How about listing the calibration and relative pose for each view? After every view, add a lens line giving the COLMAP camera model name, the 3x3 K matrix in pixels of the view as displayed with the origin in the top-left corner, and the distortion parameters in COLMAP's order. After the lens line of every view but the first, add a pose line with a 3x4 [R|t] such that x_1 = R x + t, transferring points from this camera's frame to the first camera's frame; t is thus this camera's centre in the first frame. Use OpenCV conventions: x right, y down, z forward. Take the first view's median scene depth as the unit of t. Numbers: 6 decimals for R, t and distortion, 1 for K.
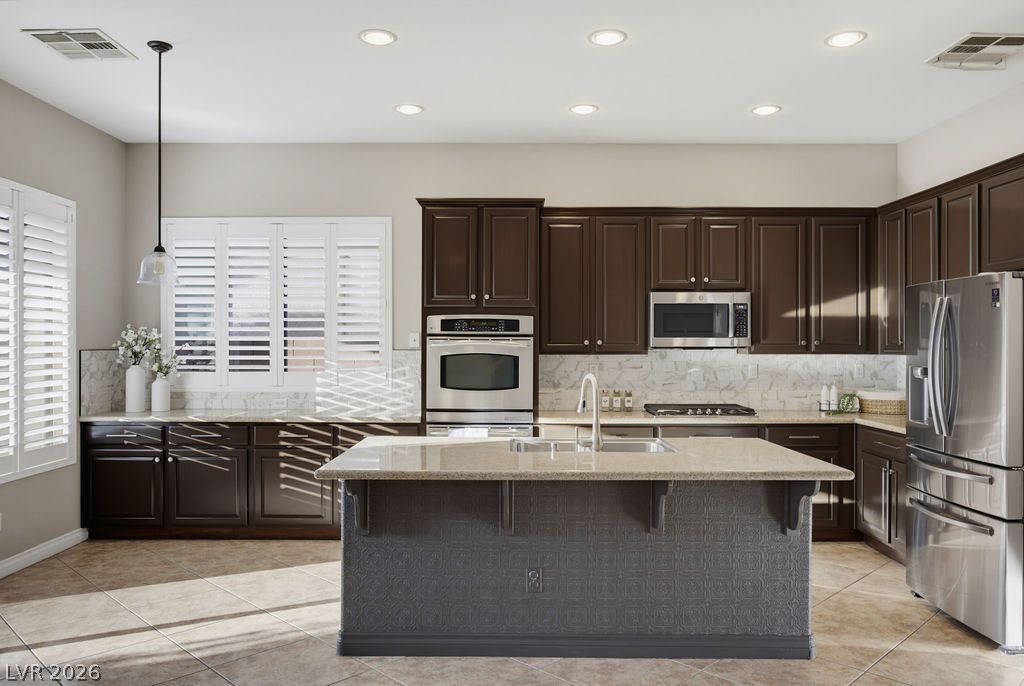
lens RADIAL K [[755.4, 0, 512.0], [0, 755.4, 343.0], [0, 0, 1]] dist [-0.002740, -0.001714]
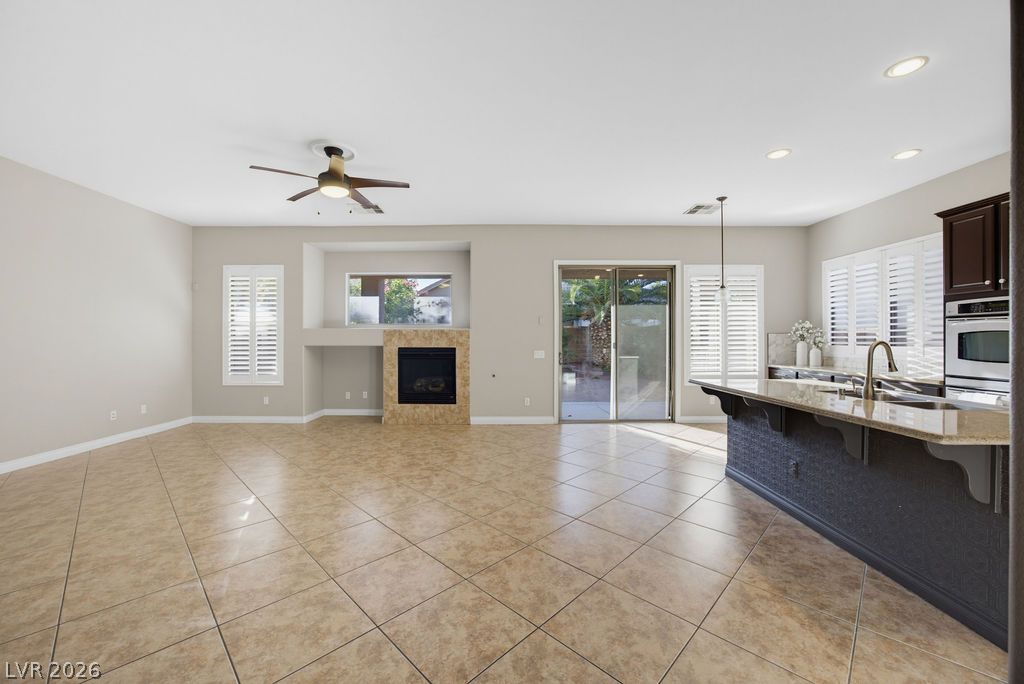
lens RADIAL K [[392.9, 0, 510.8], [0, 392.9, 336.6], [0, 0, 1]] dist [-0.026805, 0.010101]
pose [[0.024763, -0.005634, -0.999677, 0.526348], [0.001069, 0.999984, -0.005610, 0.025233], [0.999693, -0.000929, 0.024768, 0.243225]]
